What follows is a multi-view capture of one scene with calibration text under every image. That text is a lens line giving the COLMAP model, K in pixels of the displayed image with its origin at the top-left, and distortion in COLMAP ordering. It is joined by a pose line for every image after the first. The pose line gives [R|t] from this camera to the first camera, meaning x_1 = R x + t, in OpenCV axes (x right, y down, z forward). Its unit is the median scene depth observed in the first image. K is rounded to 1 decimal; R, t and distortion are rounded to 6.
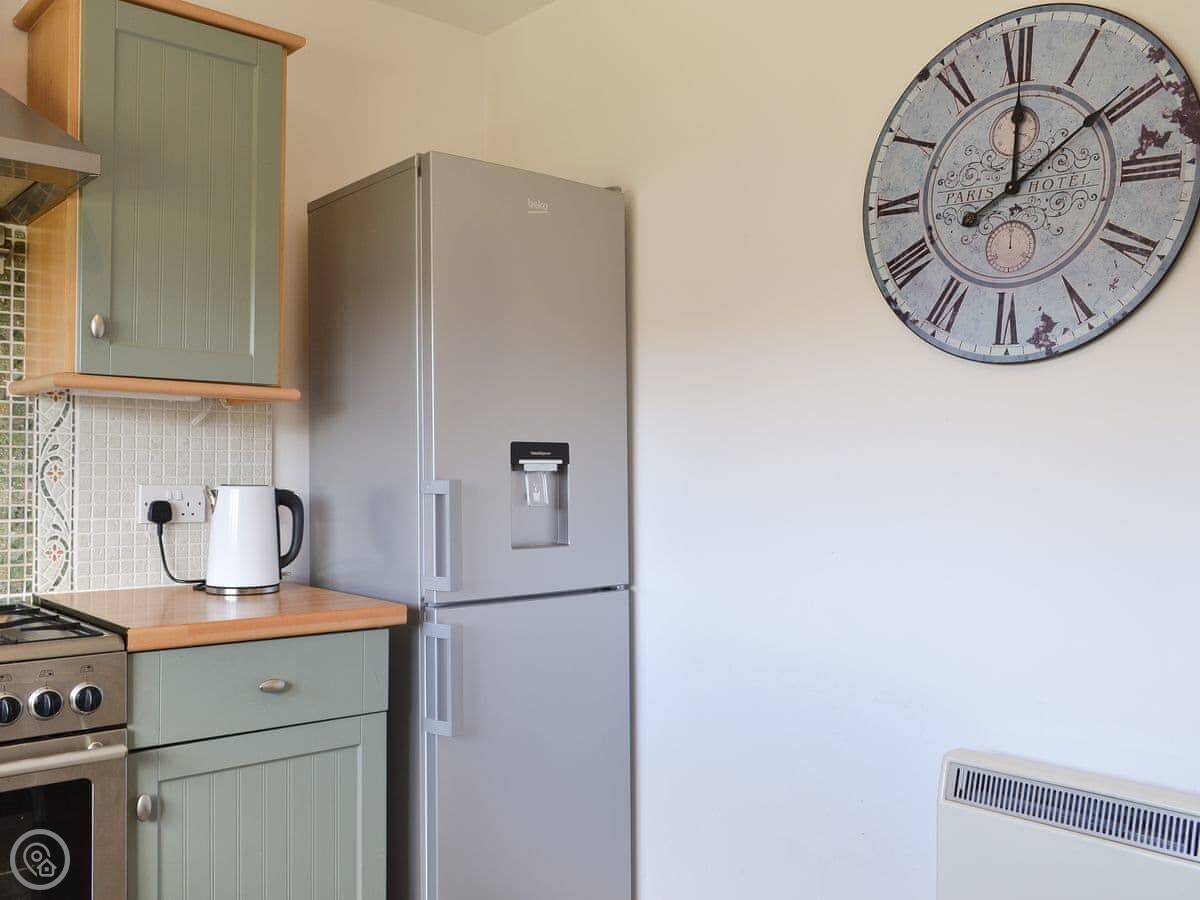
lens RADIAL K [[1043.3, 0, 601.7], [0, 1043.3, 455.2], [0, 0, 1]] dist [-0.020845, 0.010185]
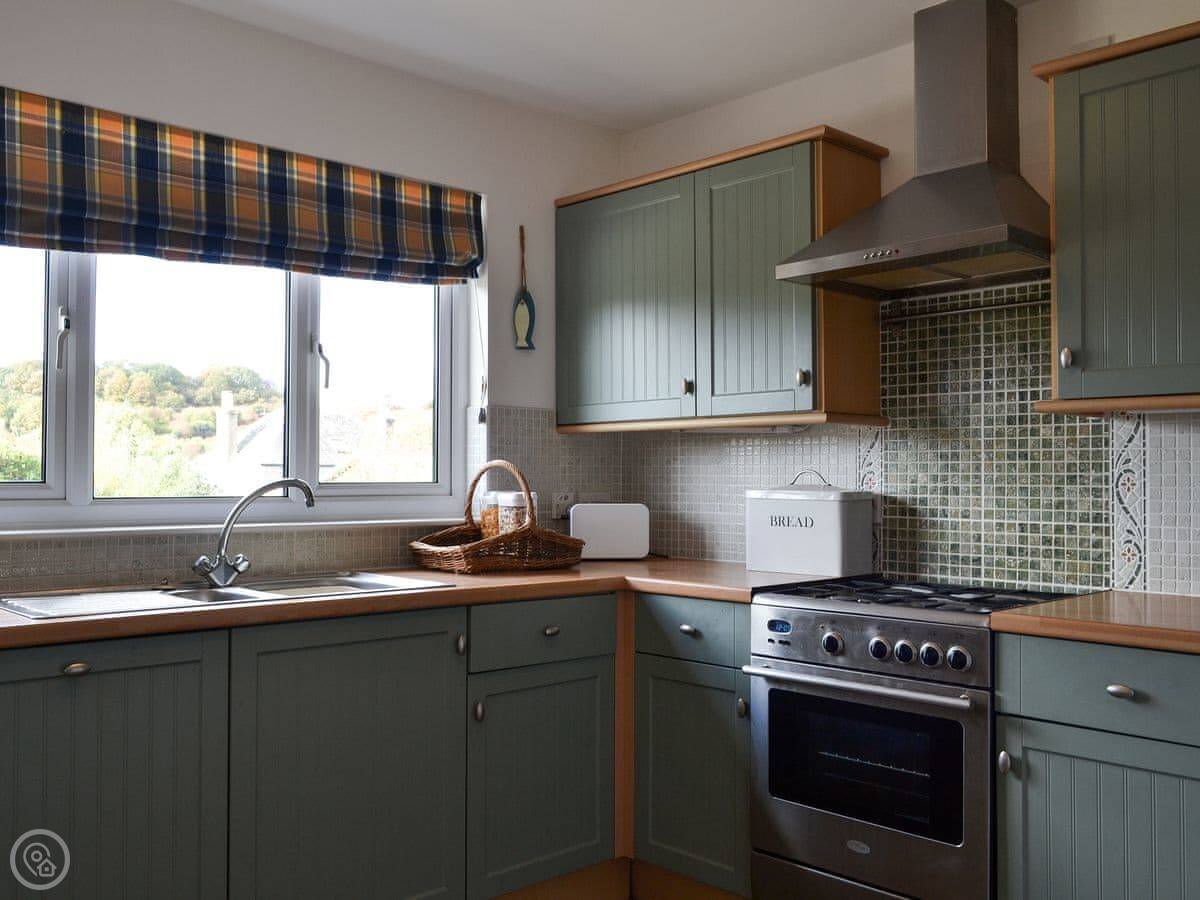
lens RADIAL K [[1043.3, 0, 530.5], [0, 1043.3, 479.7], [0, 0, 1]] dist [-0.020845, 0.010185]
pose [[-0.000449, 0.001058, -0.999999, 0.603729], [0.017402, 0.999848, 0.001050, -0.000071], [0.999848, -0.017401, -0.000467, 0.356602]]
